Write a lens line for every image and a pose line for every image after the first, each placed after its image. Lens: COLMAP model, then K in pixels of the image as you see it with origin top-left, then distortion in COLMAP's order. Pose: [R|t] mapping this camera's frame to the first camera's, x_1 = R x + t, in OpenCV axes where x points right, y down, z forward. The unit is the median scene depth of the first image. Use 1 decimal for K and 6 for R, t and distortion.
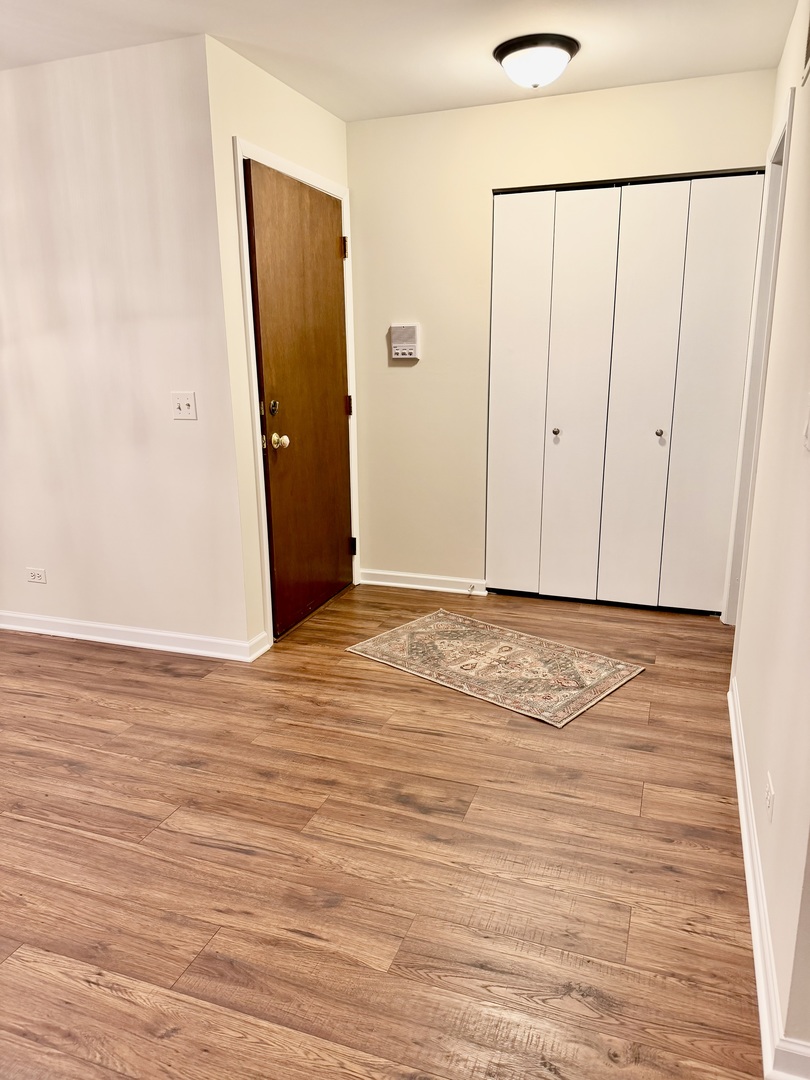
lens RADIAL K [[757.5, 0, 402.0], [0, 757.5, 540.5], [0, 0, 1]] dist [0.024615, -0.003697]
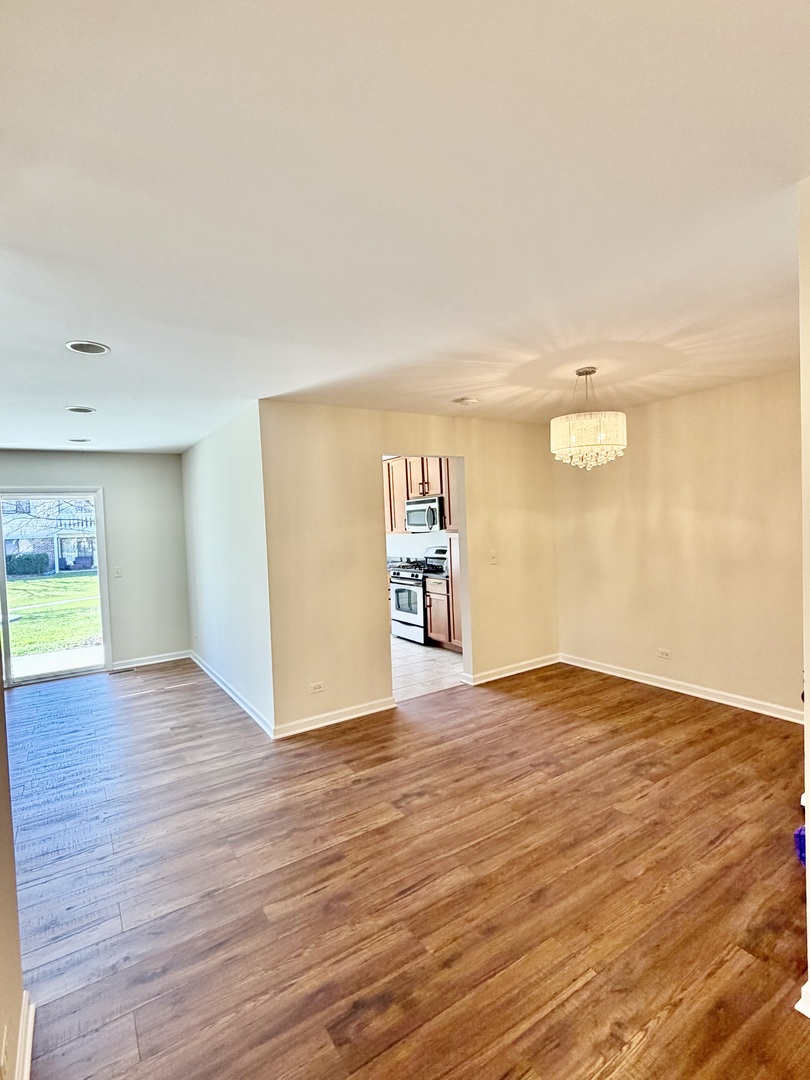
lens RADIAL K [[536.3, 0, 401.4], [0, 536.3, 534.5], [0, 0, 1]] dist [0.001843, 0.000621]
pose [[-0.597961, 0.064737, -0.798906, 0.577702], [-0.147434, 0.970842, 0.189020, -0.457895], [0.787849, 0.230813, -0.570982, 1.377411]]
